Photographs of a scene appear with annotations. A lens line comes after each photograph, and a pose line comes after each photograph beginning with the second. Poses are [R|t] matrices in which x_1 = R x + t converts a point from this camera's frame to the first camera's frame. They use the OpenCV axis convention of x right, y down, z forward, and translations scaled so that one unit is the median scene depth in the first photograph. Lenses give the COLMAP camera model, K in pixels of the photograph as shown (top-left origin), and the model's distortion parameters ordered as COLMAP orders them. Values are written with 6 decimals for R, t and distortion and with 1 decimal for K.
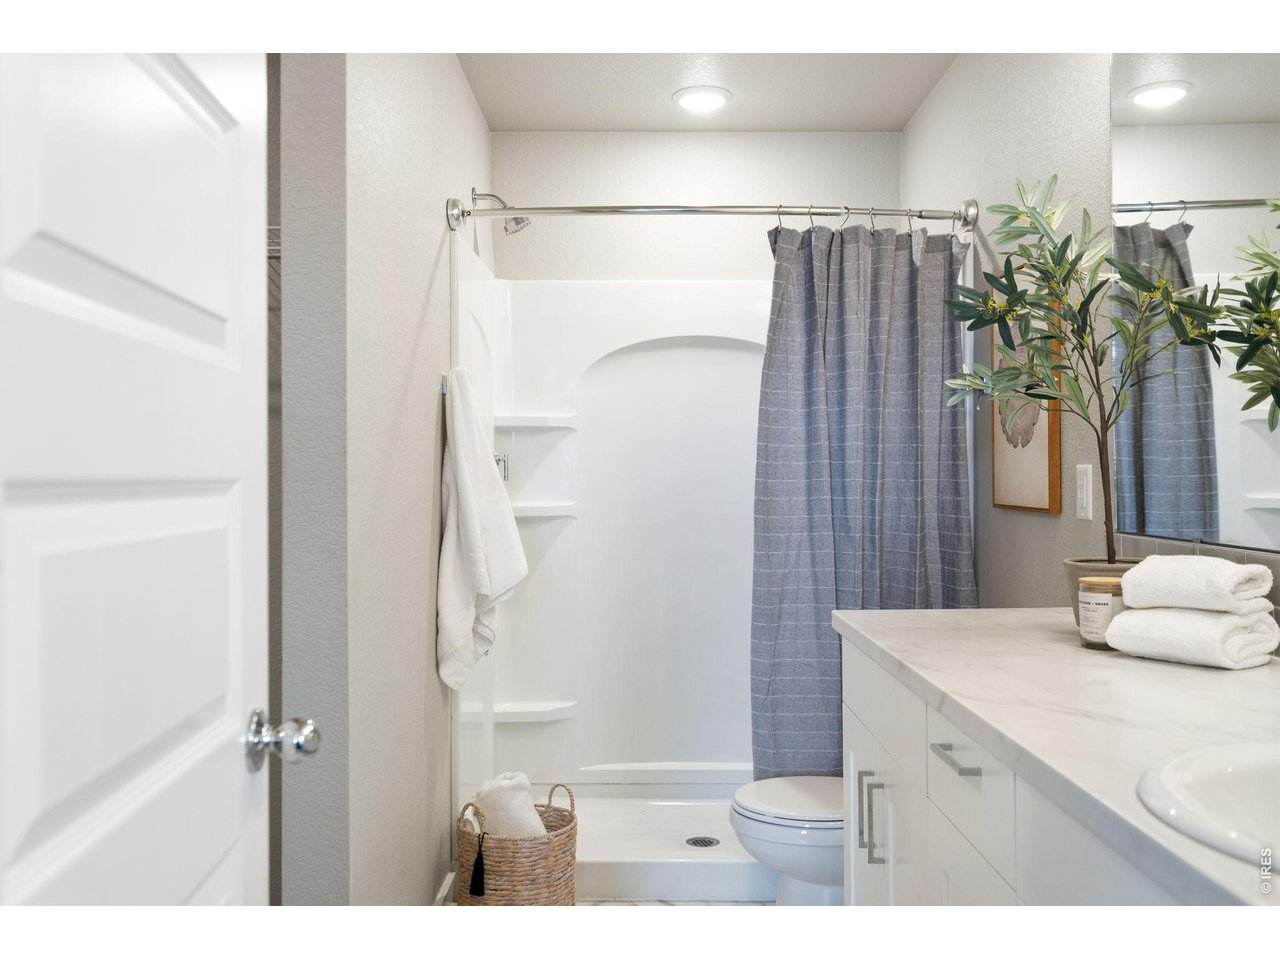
lens RADIAL K [[1136.3, 0, 639.7], [0, 1136.3, 475.3], [0, 0, 1]] dist [-0.013327, -0.003605]
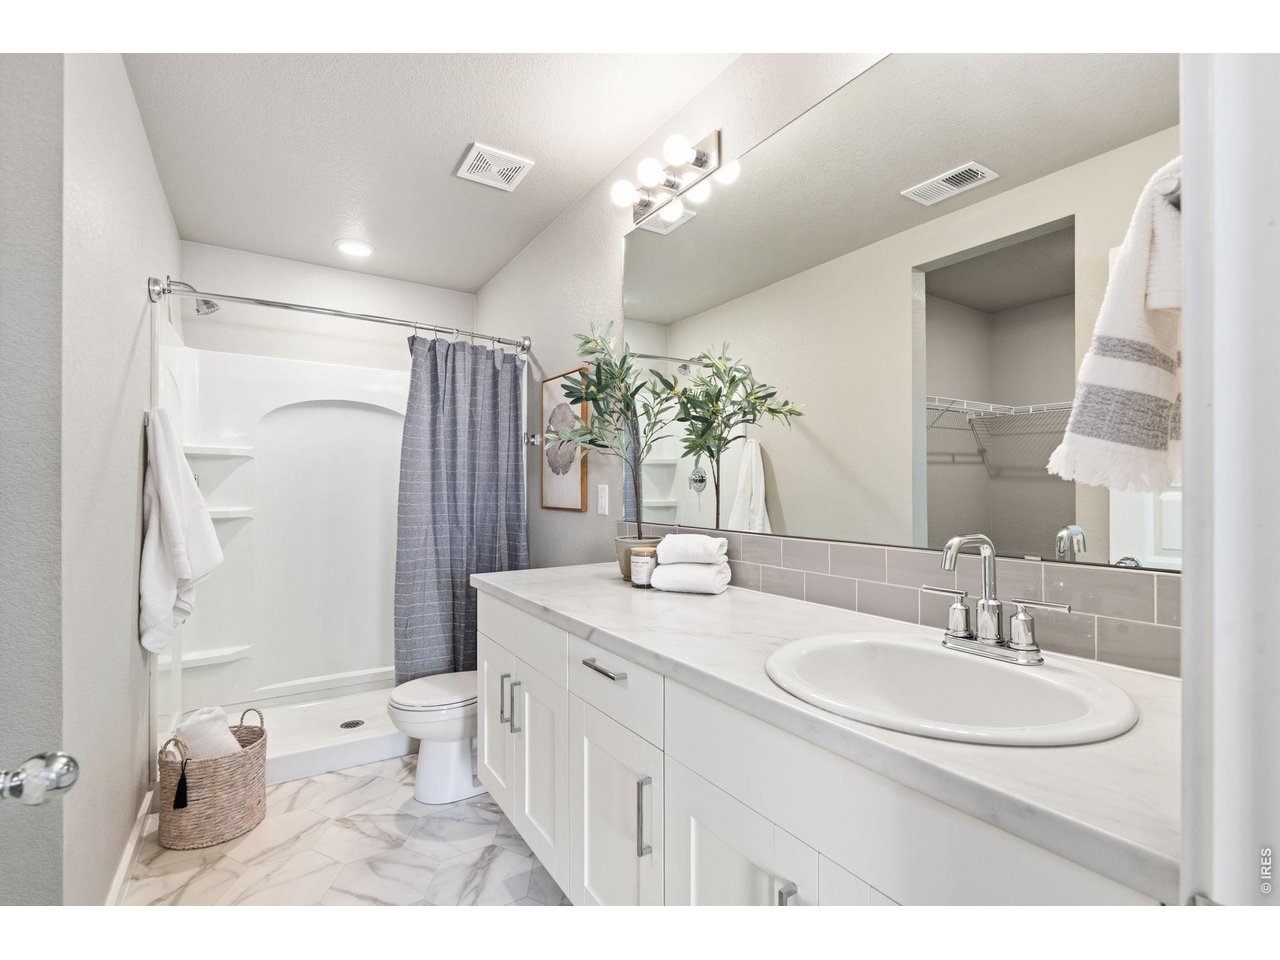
lens RADIAL K [[585.0, 0, 638.6], [0, 585.0, 490.7], [0, 0, 1]] dist [-0.004401, -0.000372]
pose [[0.840364, 0.002799, 0.542016, -0.059446], [-0.003335, 0.999994, 0.000006, 0.000026], [-0.542013, -0.001813, 0.840368, 0.133491]]
